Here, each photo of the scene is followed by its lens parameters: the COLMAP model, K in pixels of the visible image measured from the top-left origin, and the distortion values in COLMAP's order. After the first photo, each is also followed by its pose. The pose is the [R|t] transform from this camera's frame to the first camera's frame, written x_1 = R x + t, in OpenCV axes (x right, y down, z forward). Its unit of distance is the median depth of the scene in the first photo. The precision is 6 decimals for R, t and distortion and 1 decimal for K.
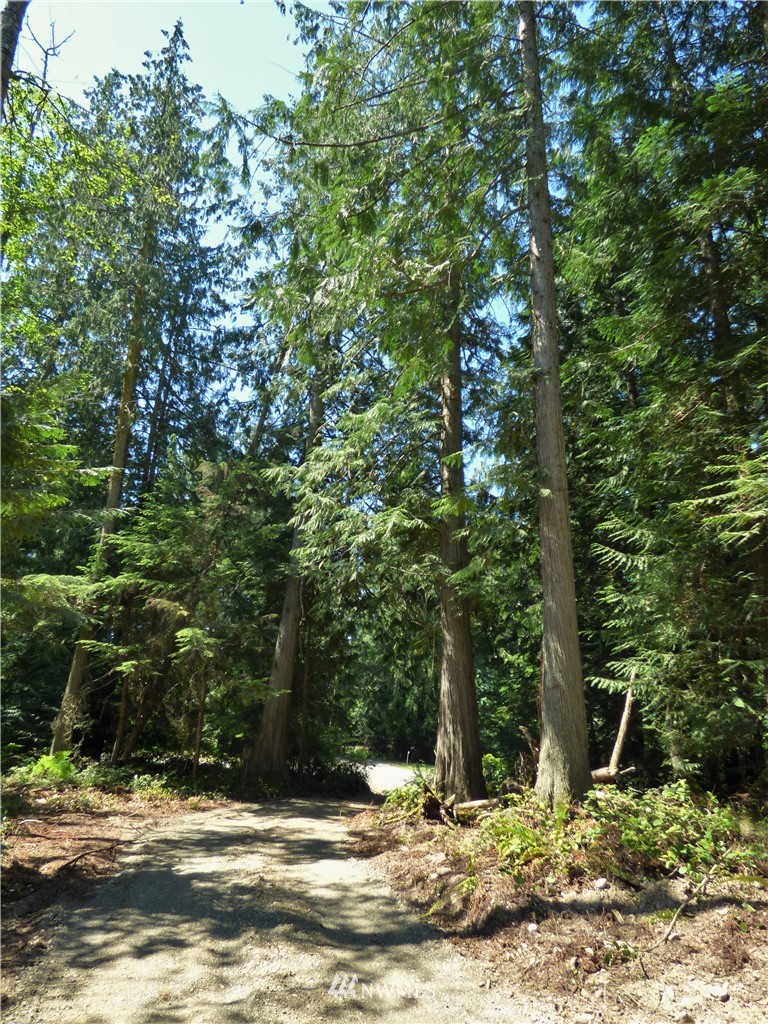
lens RADIAL K [[635.6, 0, 384.0], [0, 635.6, 512.0], [0, 0, 1]] dist [-0.003055, -0.003678]
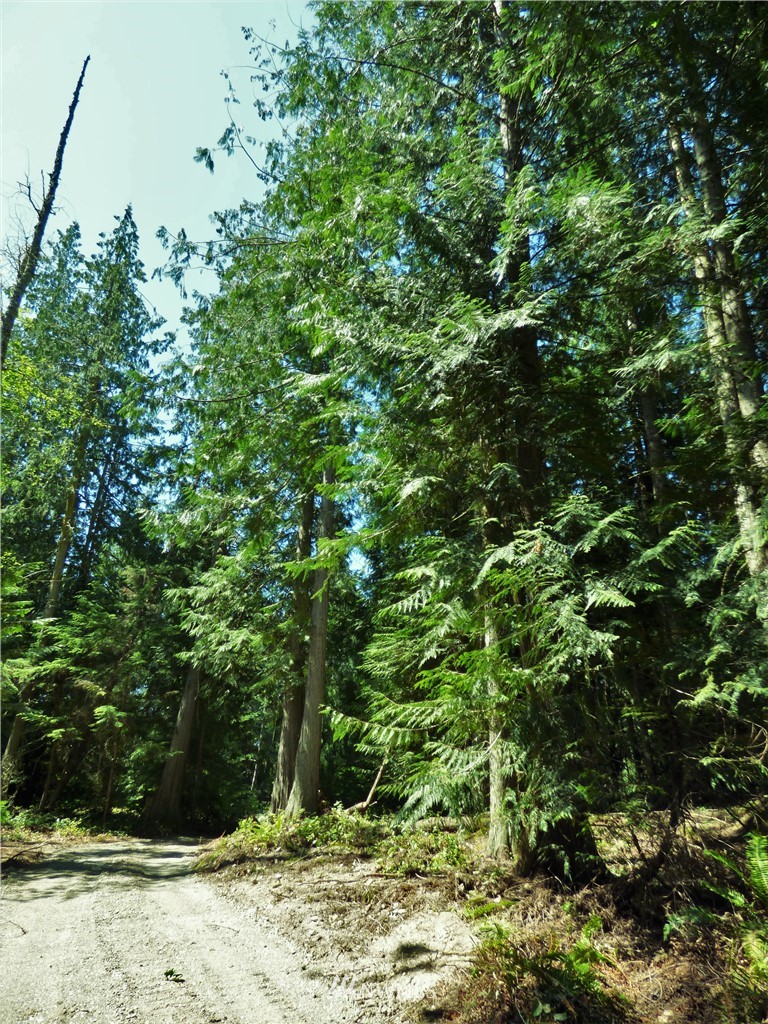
lens RADIAL K [[633.3, 0, 384.0], [0, 633.3, 512.0], [0, 0, 1]] dist [-0.001175, 0.001665]
pose [[0.996885, 0.023657, 0.075240, 0.156447], [-0.017617, 0.996643, -0.079948, -0.116496], [-0.076878, 0.078374, 0.993955, -0.376969]]
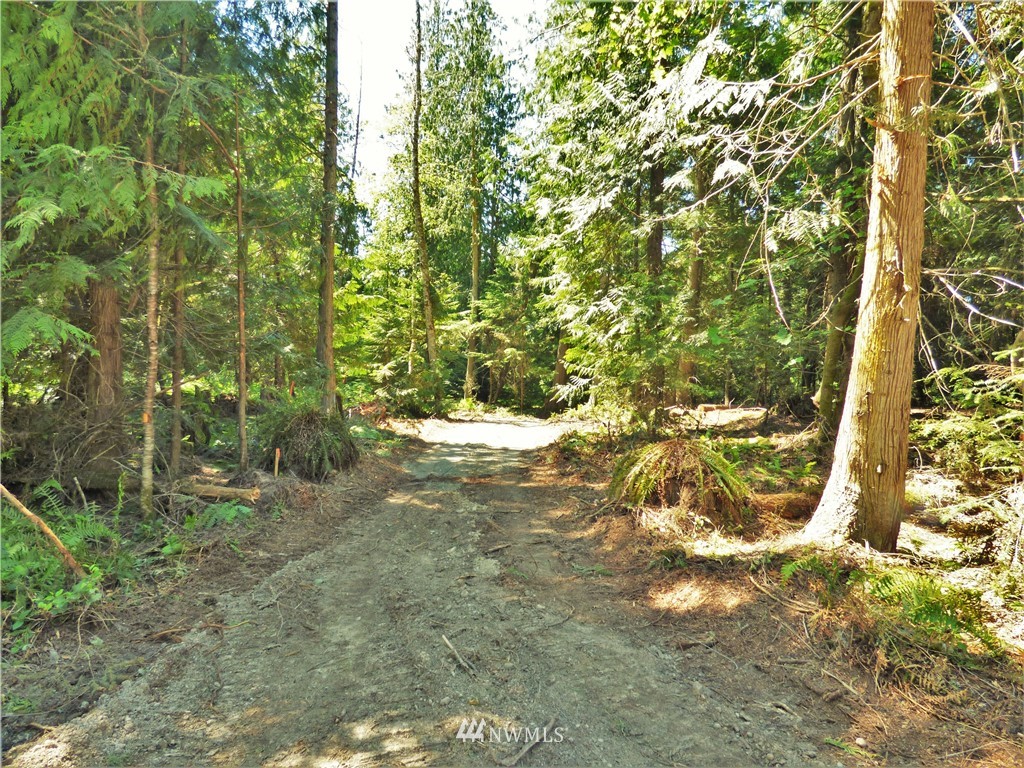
lens RADIAL K [[635.6, 0, 512.0], [0, 635.6, 384.0], [0, 0, 1]] dist [-0.003055, -0.003678]
pose [[0.925582, -0.001666, -0.378544, 0.519619], [0.116771, 0.952481, 0.281326, -0.308859], [0.360087, -0.304593, 0.881794, -0.978502]]
